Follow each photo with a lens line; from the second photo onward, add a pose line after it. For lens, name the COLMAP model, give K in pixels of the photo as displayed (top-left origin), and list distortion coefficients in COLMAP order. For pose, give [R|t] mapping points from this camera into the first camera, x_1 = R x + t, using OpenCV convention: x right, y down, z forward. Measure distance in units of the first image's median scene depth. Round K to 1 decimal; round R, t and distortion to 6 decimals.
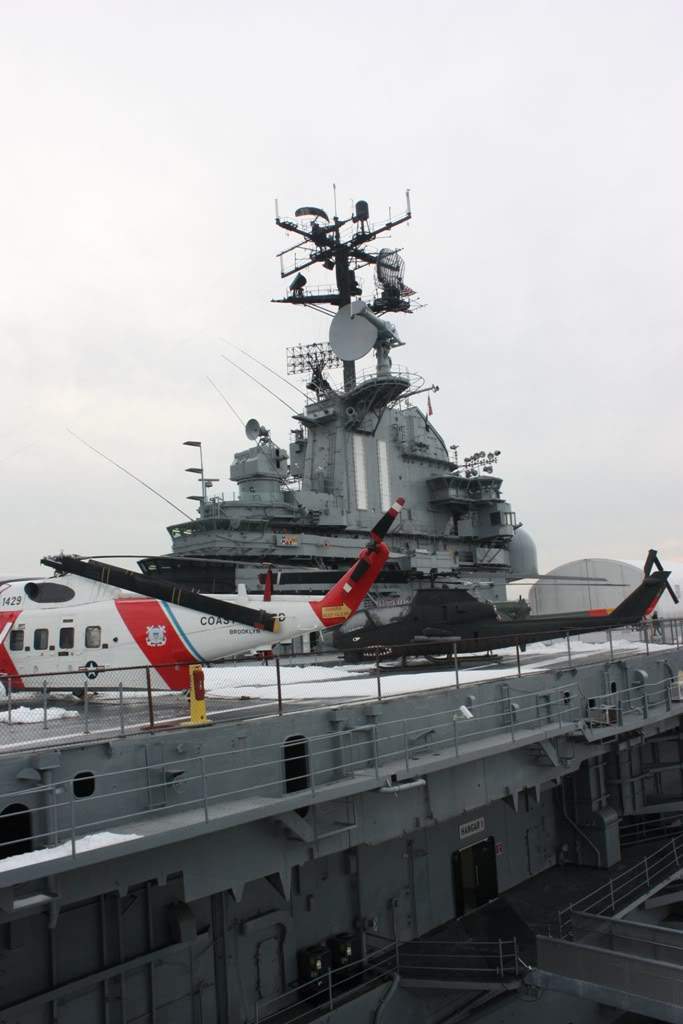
lens RADIAL K [[853.8, 0, 342.9], [0, 853.8, 532.2], [0, 0, 1]] dist [-0.169441, 0.147423]
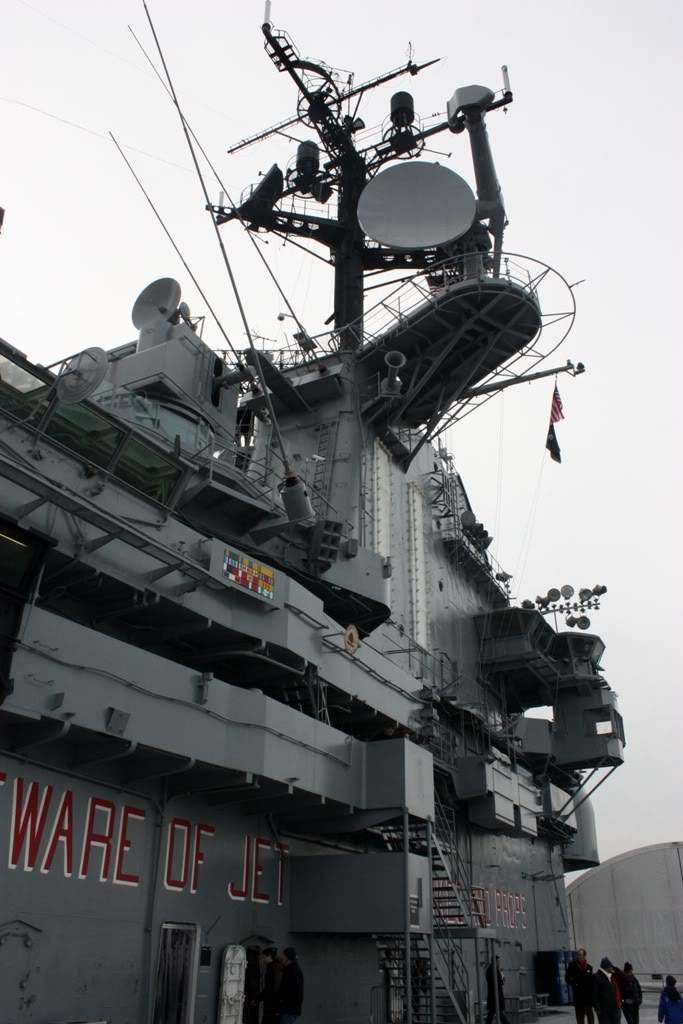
lens RADIAL K [[853.8, 0, 342.9], [0, 853.8, 532.2], [0, 0, 1]] dist [-0.169441, 0.147423]
pose [[0.962338, 0.180982, 0.202857, -0.077283], [-0.098134, 0.927145, -0.361624, 0.075923], [-0.253526, 0.328097, 0.909987, 0.636050]]
